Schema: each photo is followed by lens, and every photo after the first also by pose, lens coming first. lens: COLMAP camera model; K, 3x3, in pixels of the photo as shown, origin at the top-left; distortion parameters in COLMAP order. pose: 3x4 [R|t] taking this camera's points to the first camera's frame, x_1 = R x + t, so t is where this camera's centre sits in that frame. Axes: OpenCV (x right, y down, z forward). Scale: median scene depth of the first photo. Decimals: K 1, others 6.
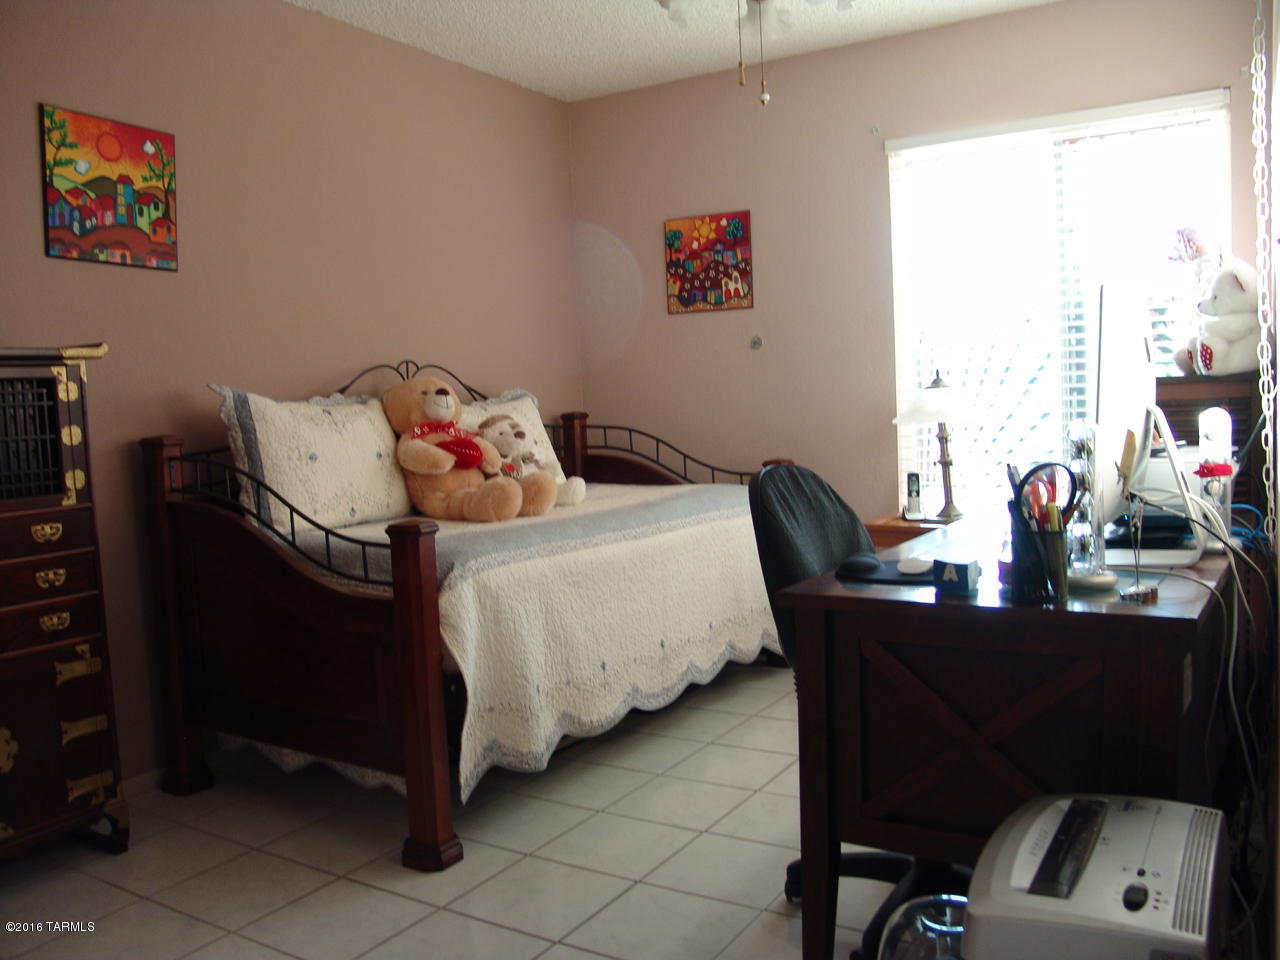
lens RADIAL K [[1067.9, 0, 632.4], [0, 1067.9, 483.4], [0, 0, 1]] dist [-0.159537, 0.134863]
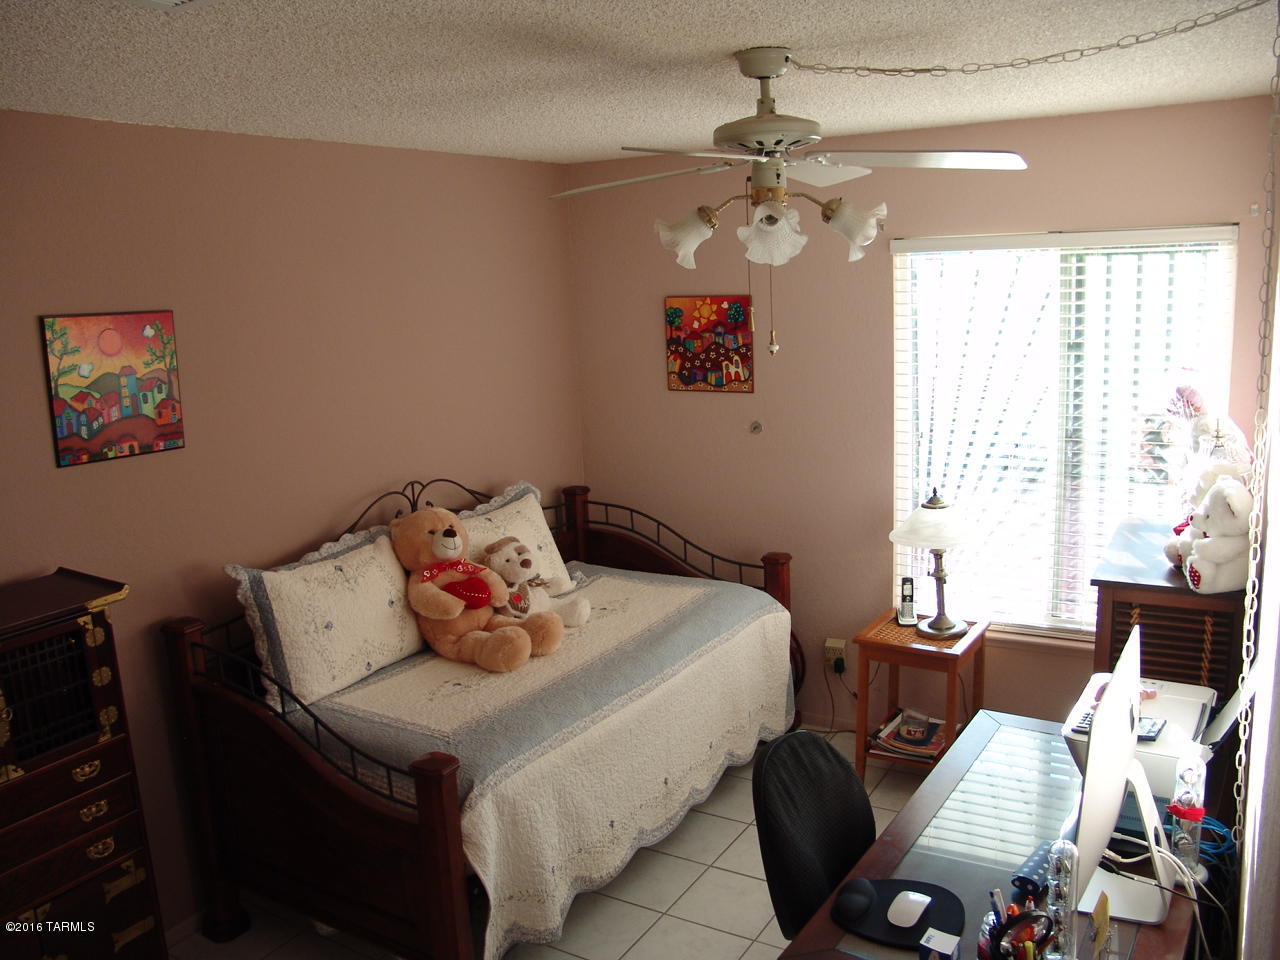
lens RADIAL K [[1067.9, 0, 632.1], [0, 1067.9, 482.0], [0, 0, 1]] dist [-0.159537, 0.134863]
pose [[0.999959, -0.005317, 0.007276, -0.008769], [0.004415, 0.992906, 0.118817, -0.202161], [-0.007856, -0.118780, 0.992890, -0.007518]]
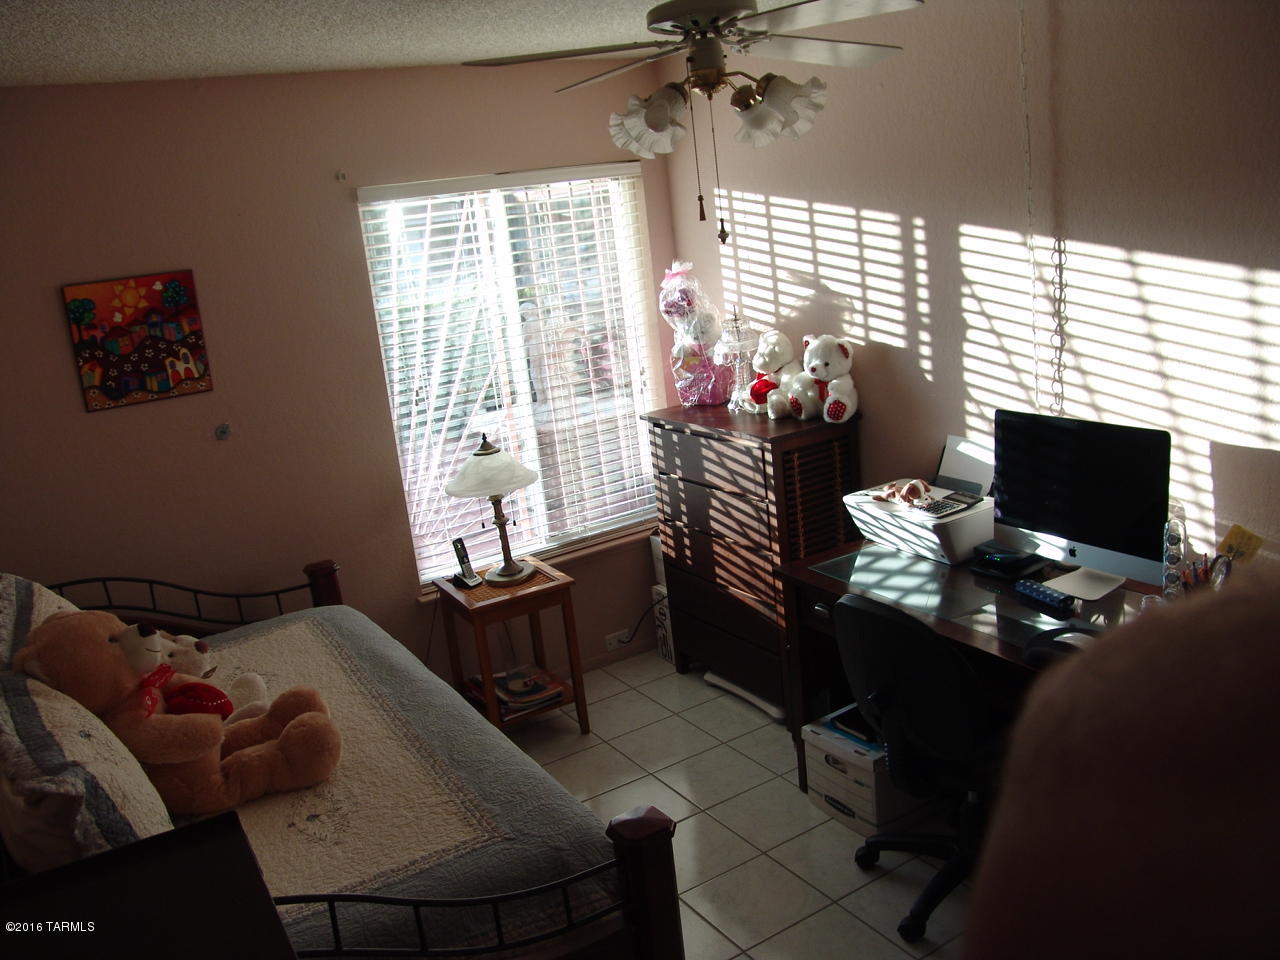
lens RADIAL K [[1067.9, 0, 633.0], [0, 1067.9, 491.3], [0, 0, 1]] dist [-0.159537, 0.134863]
pose [[0.446301, -0.236603, 0.863038, -0.448553], [0.158648, 0.970057, 0.183902, -0.186417], [-0.880708, 0.054844, 0.470474, 0.348541]]
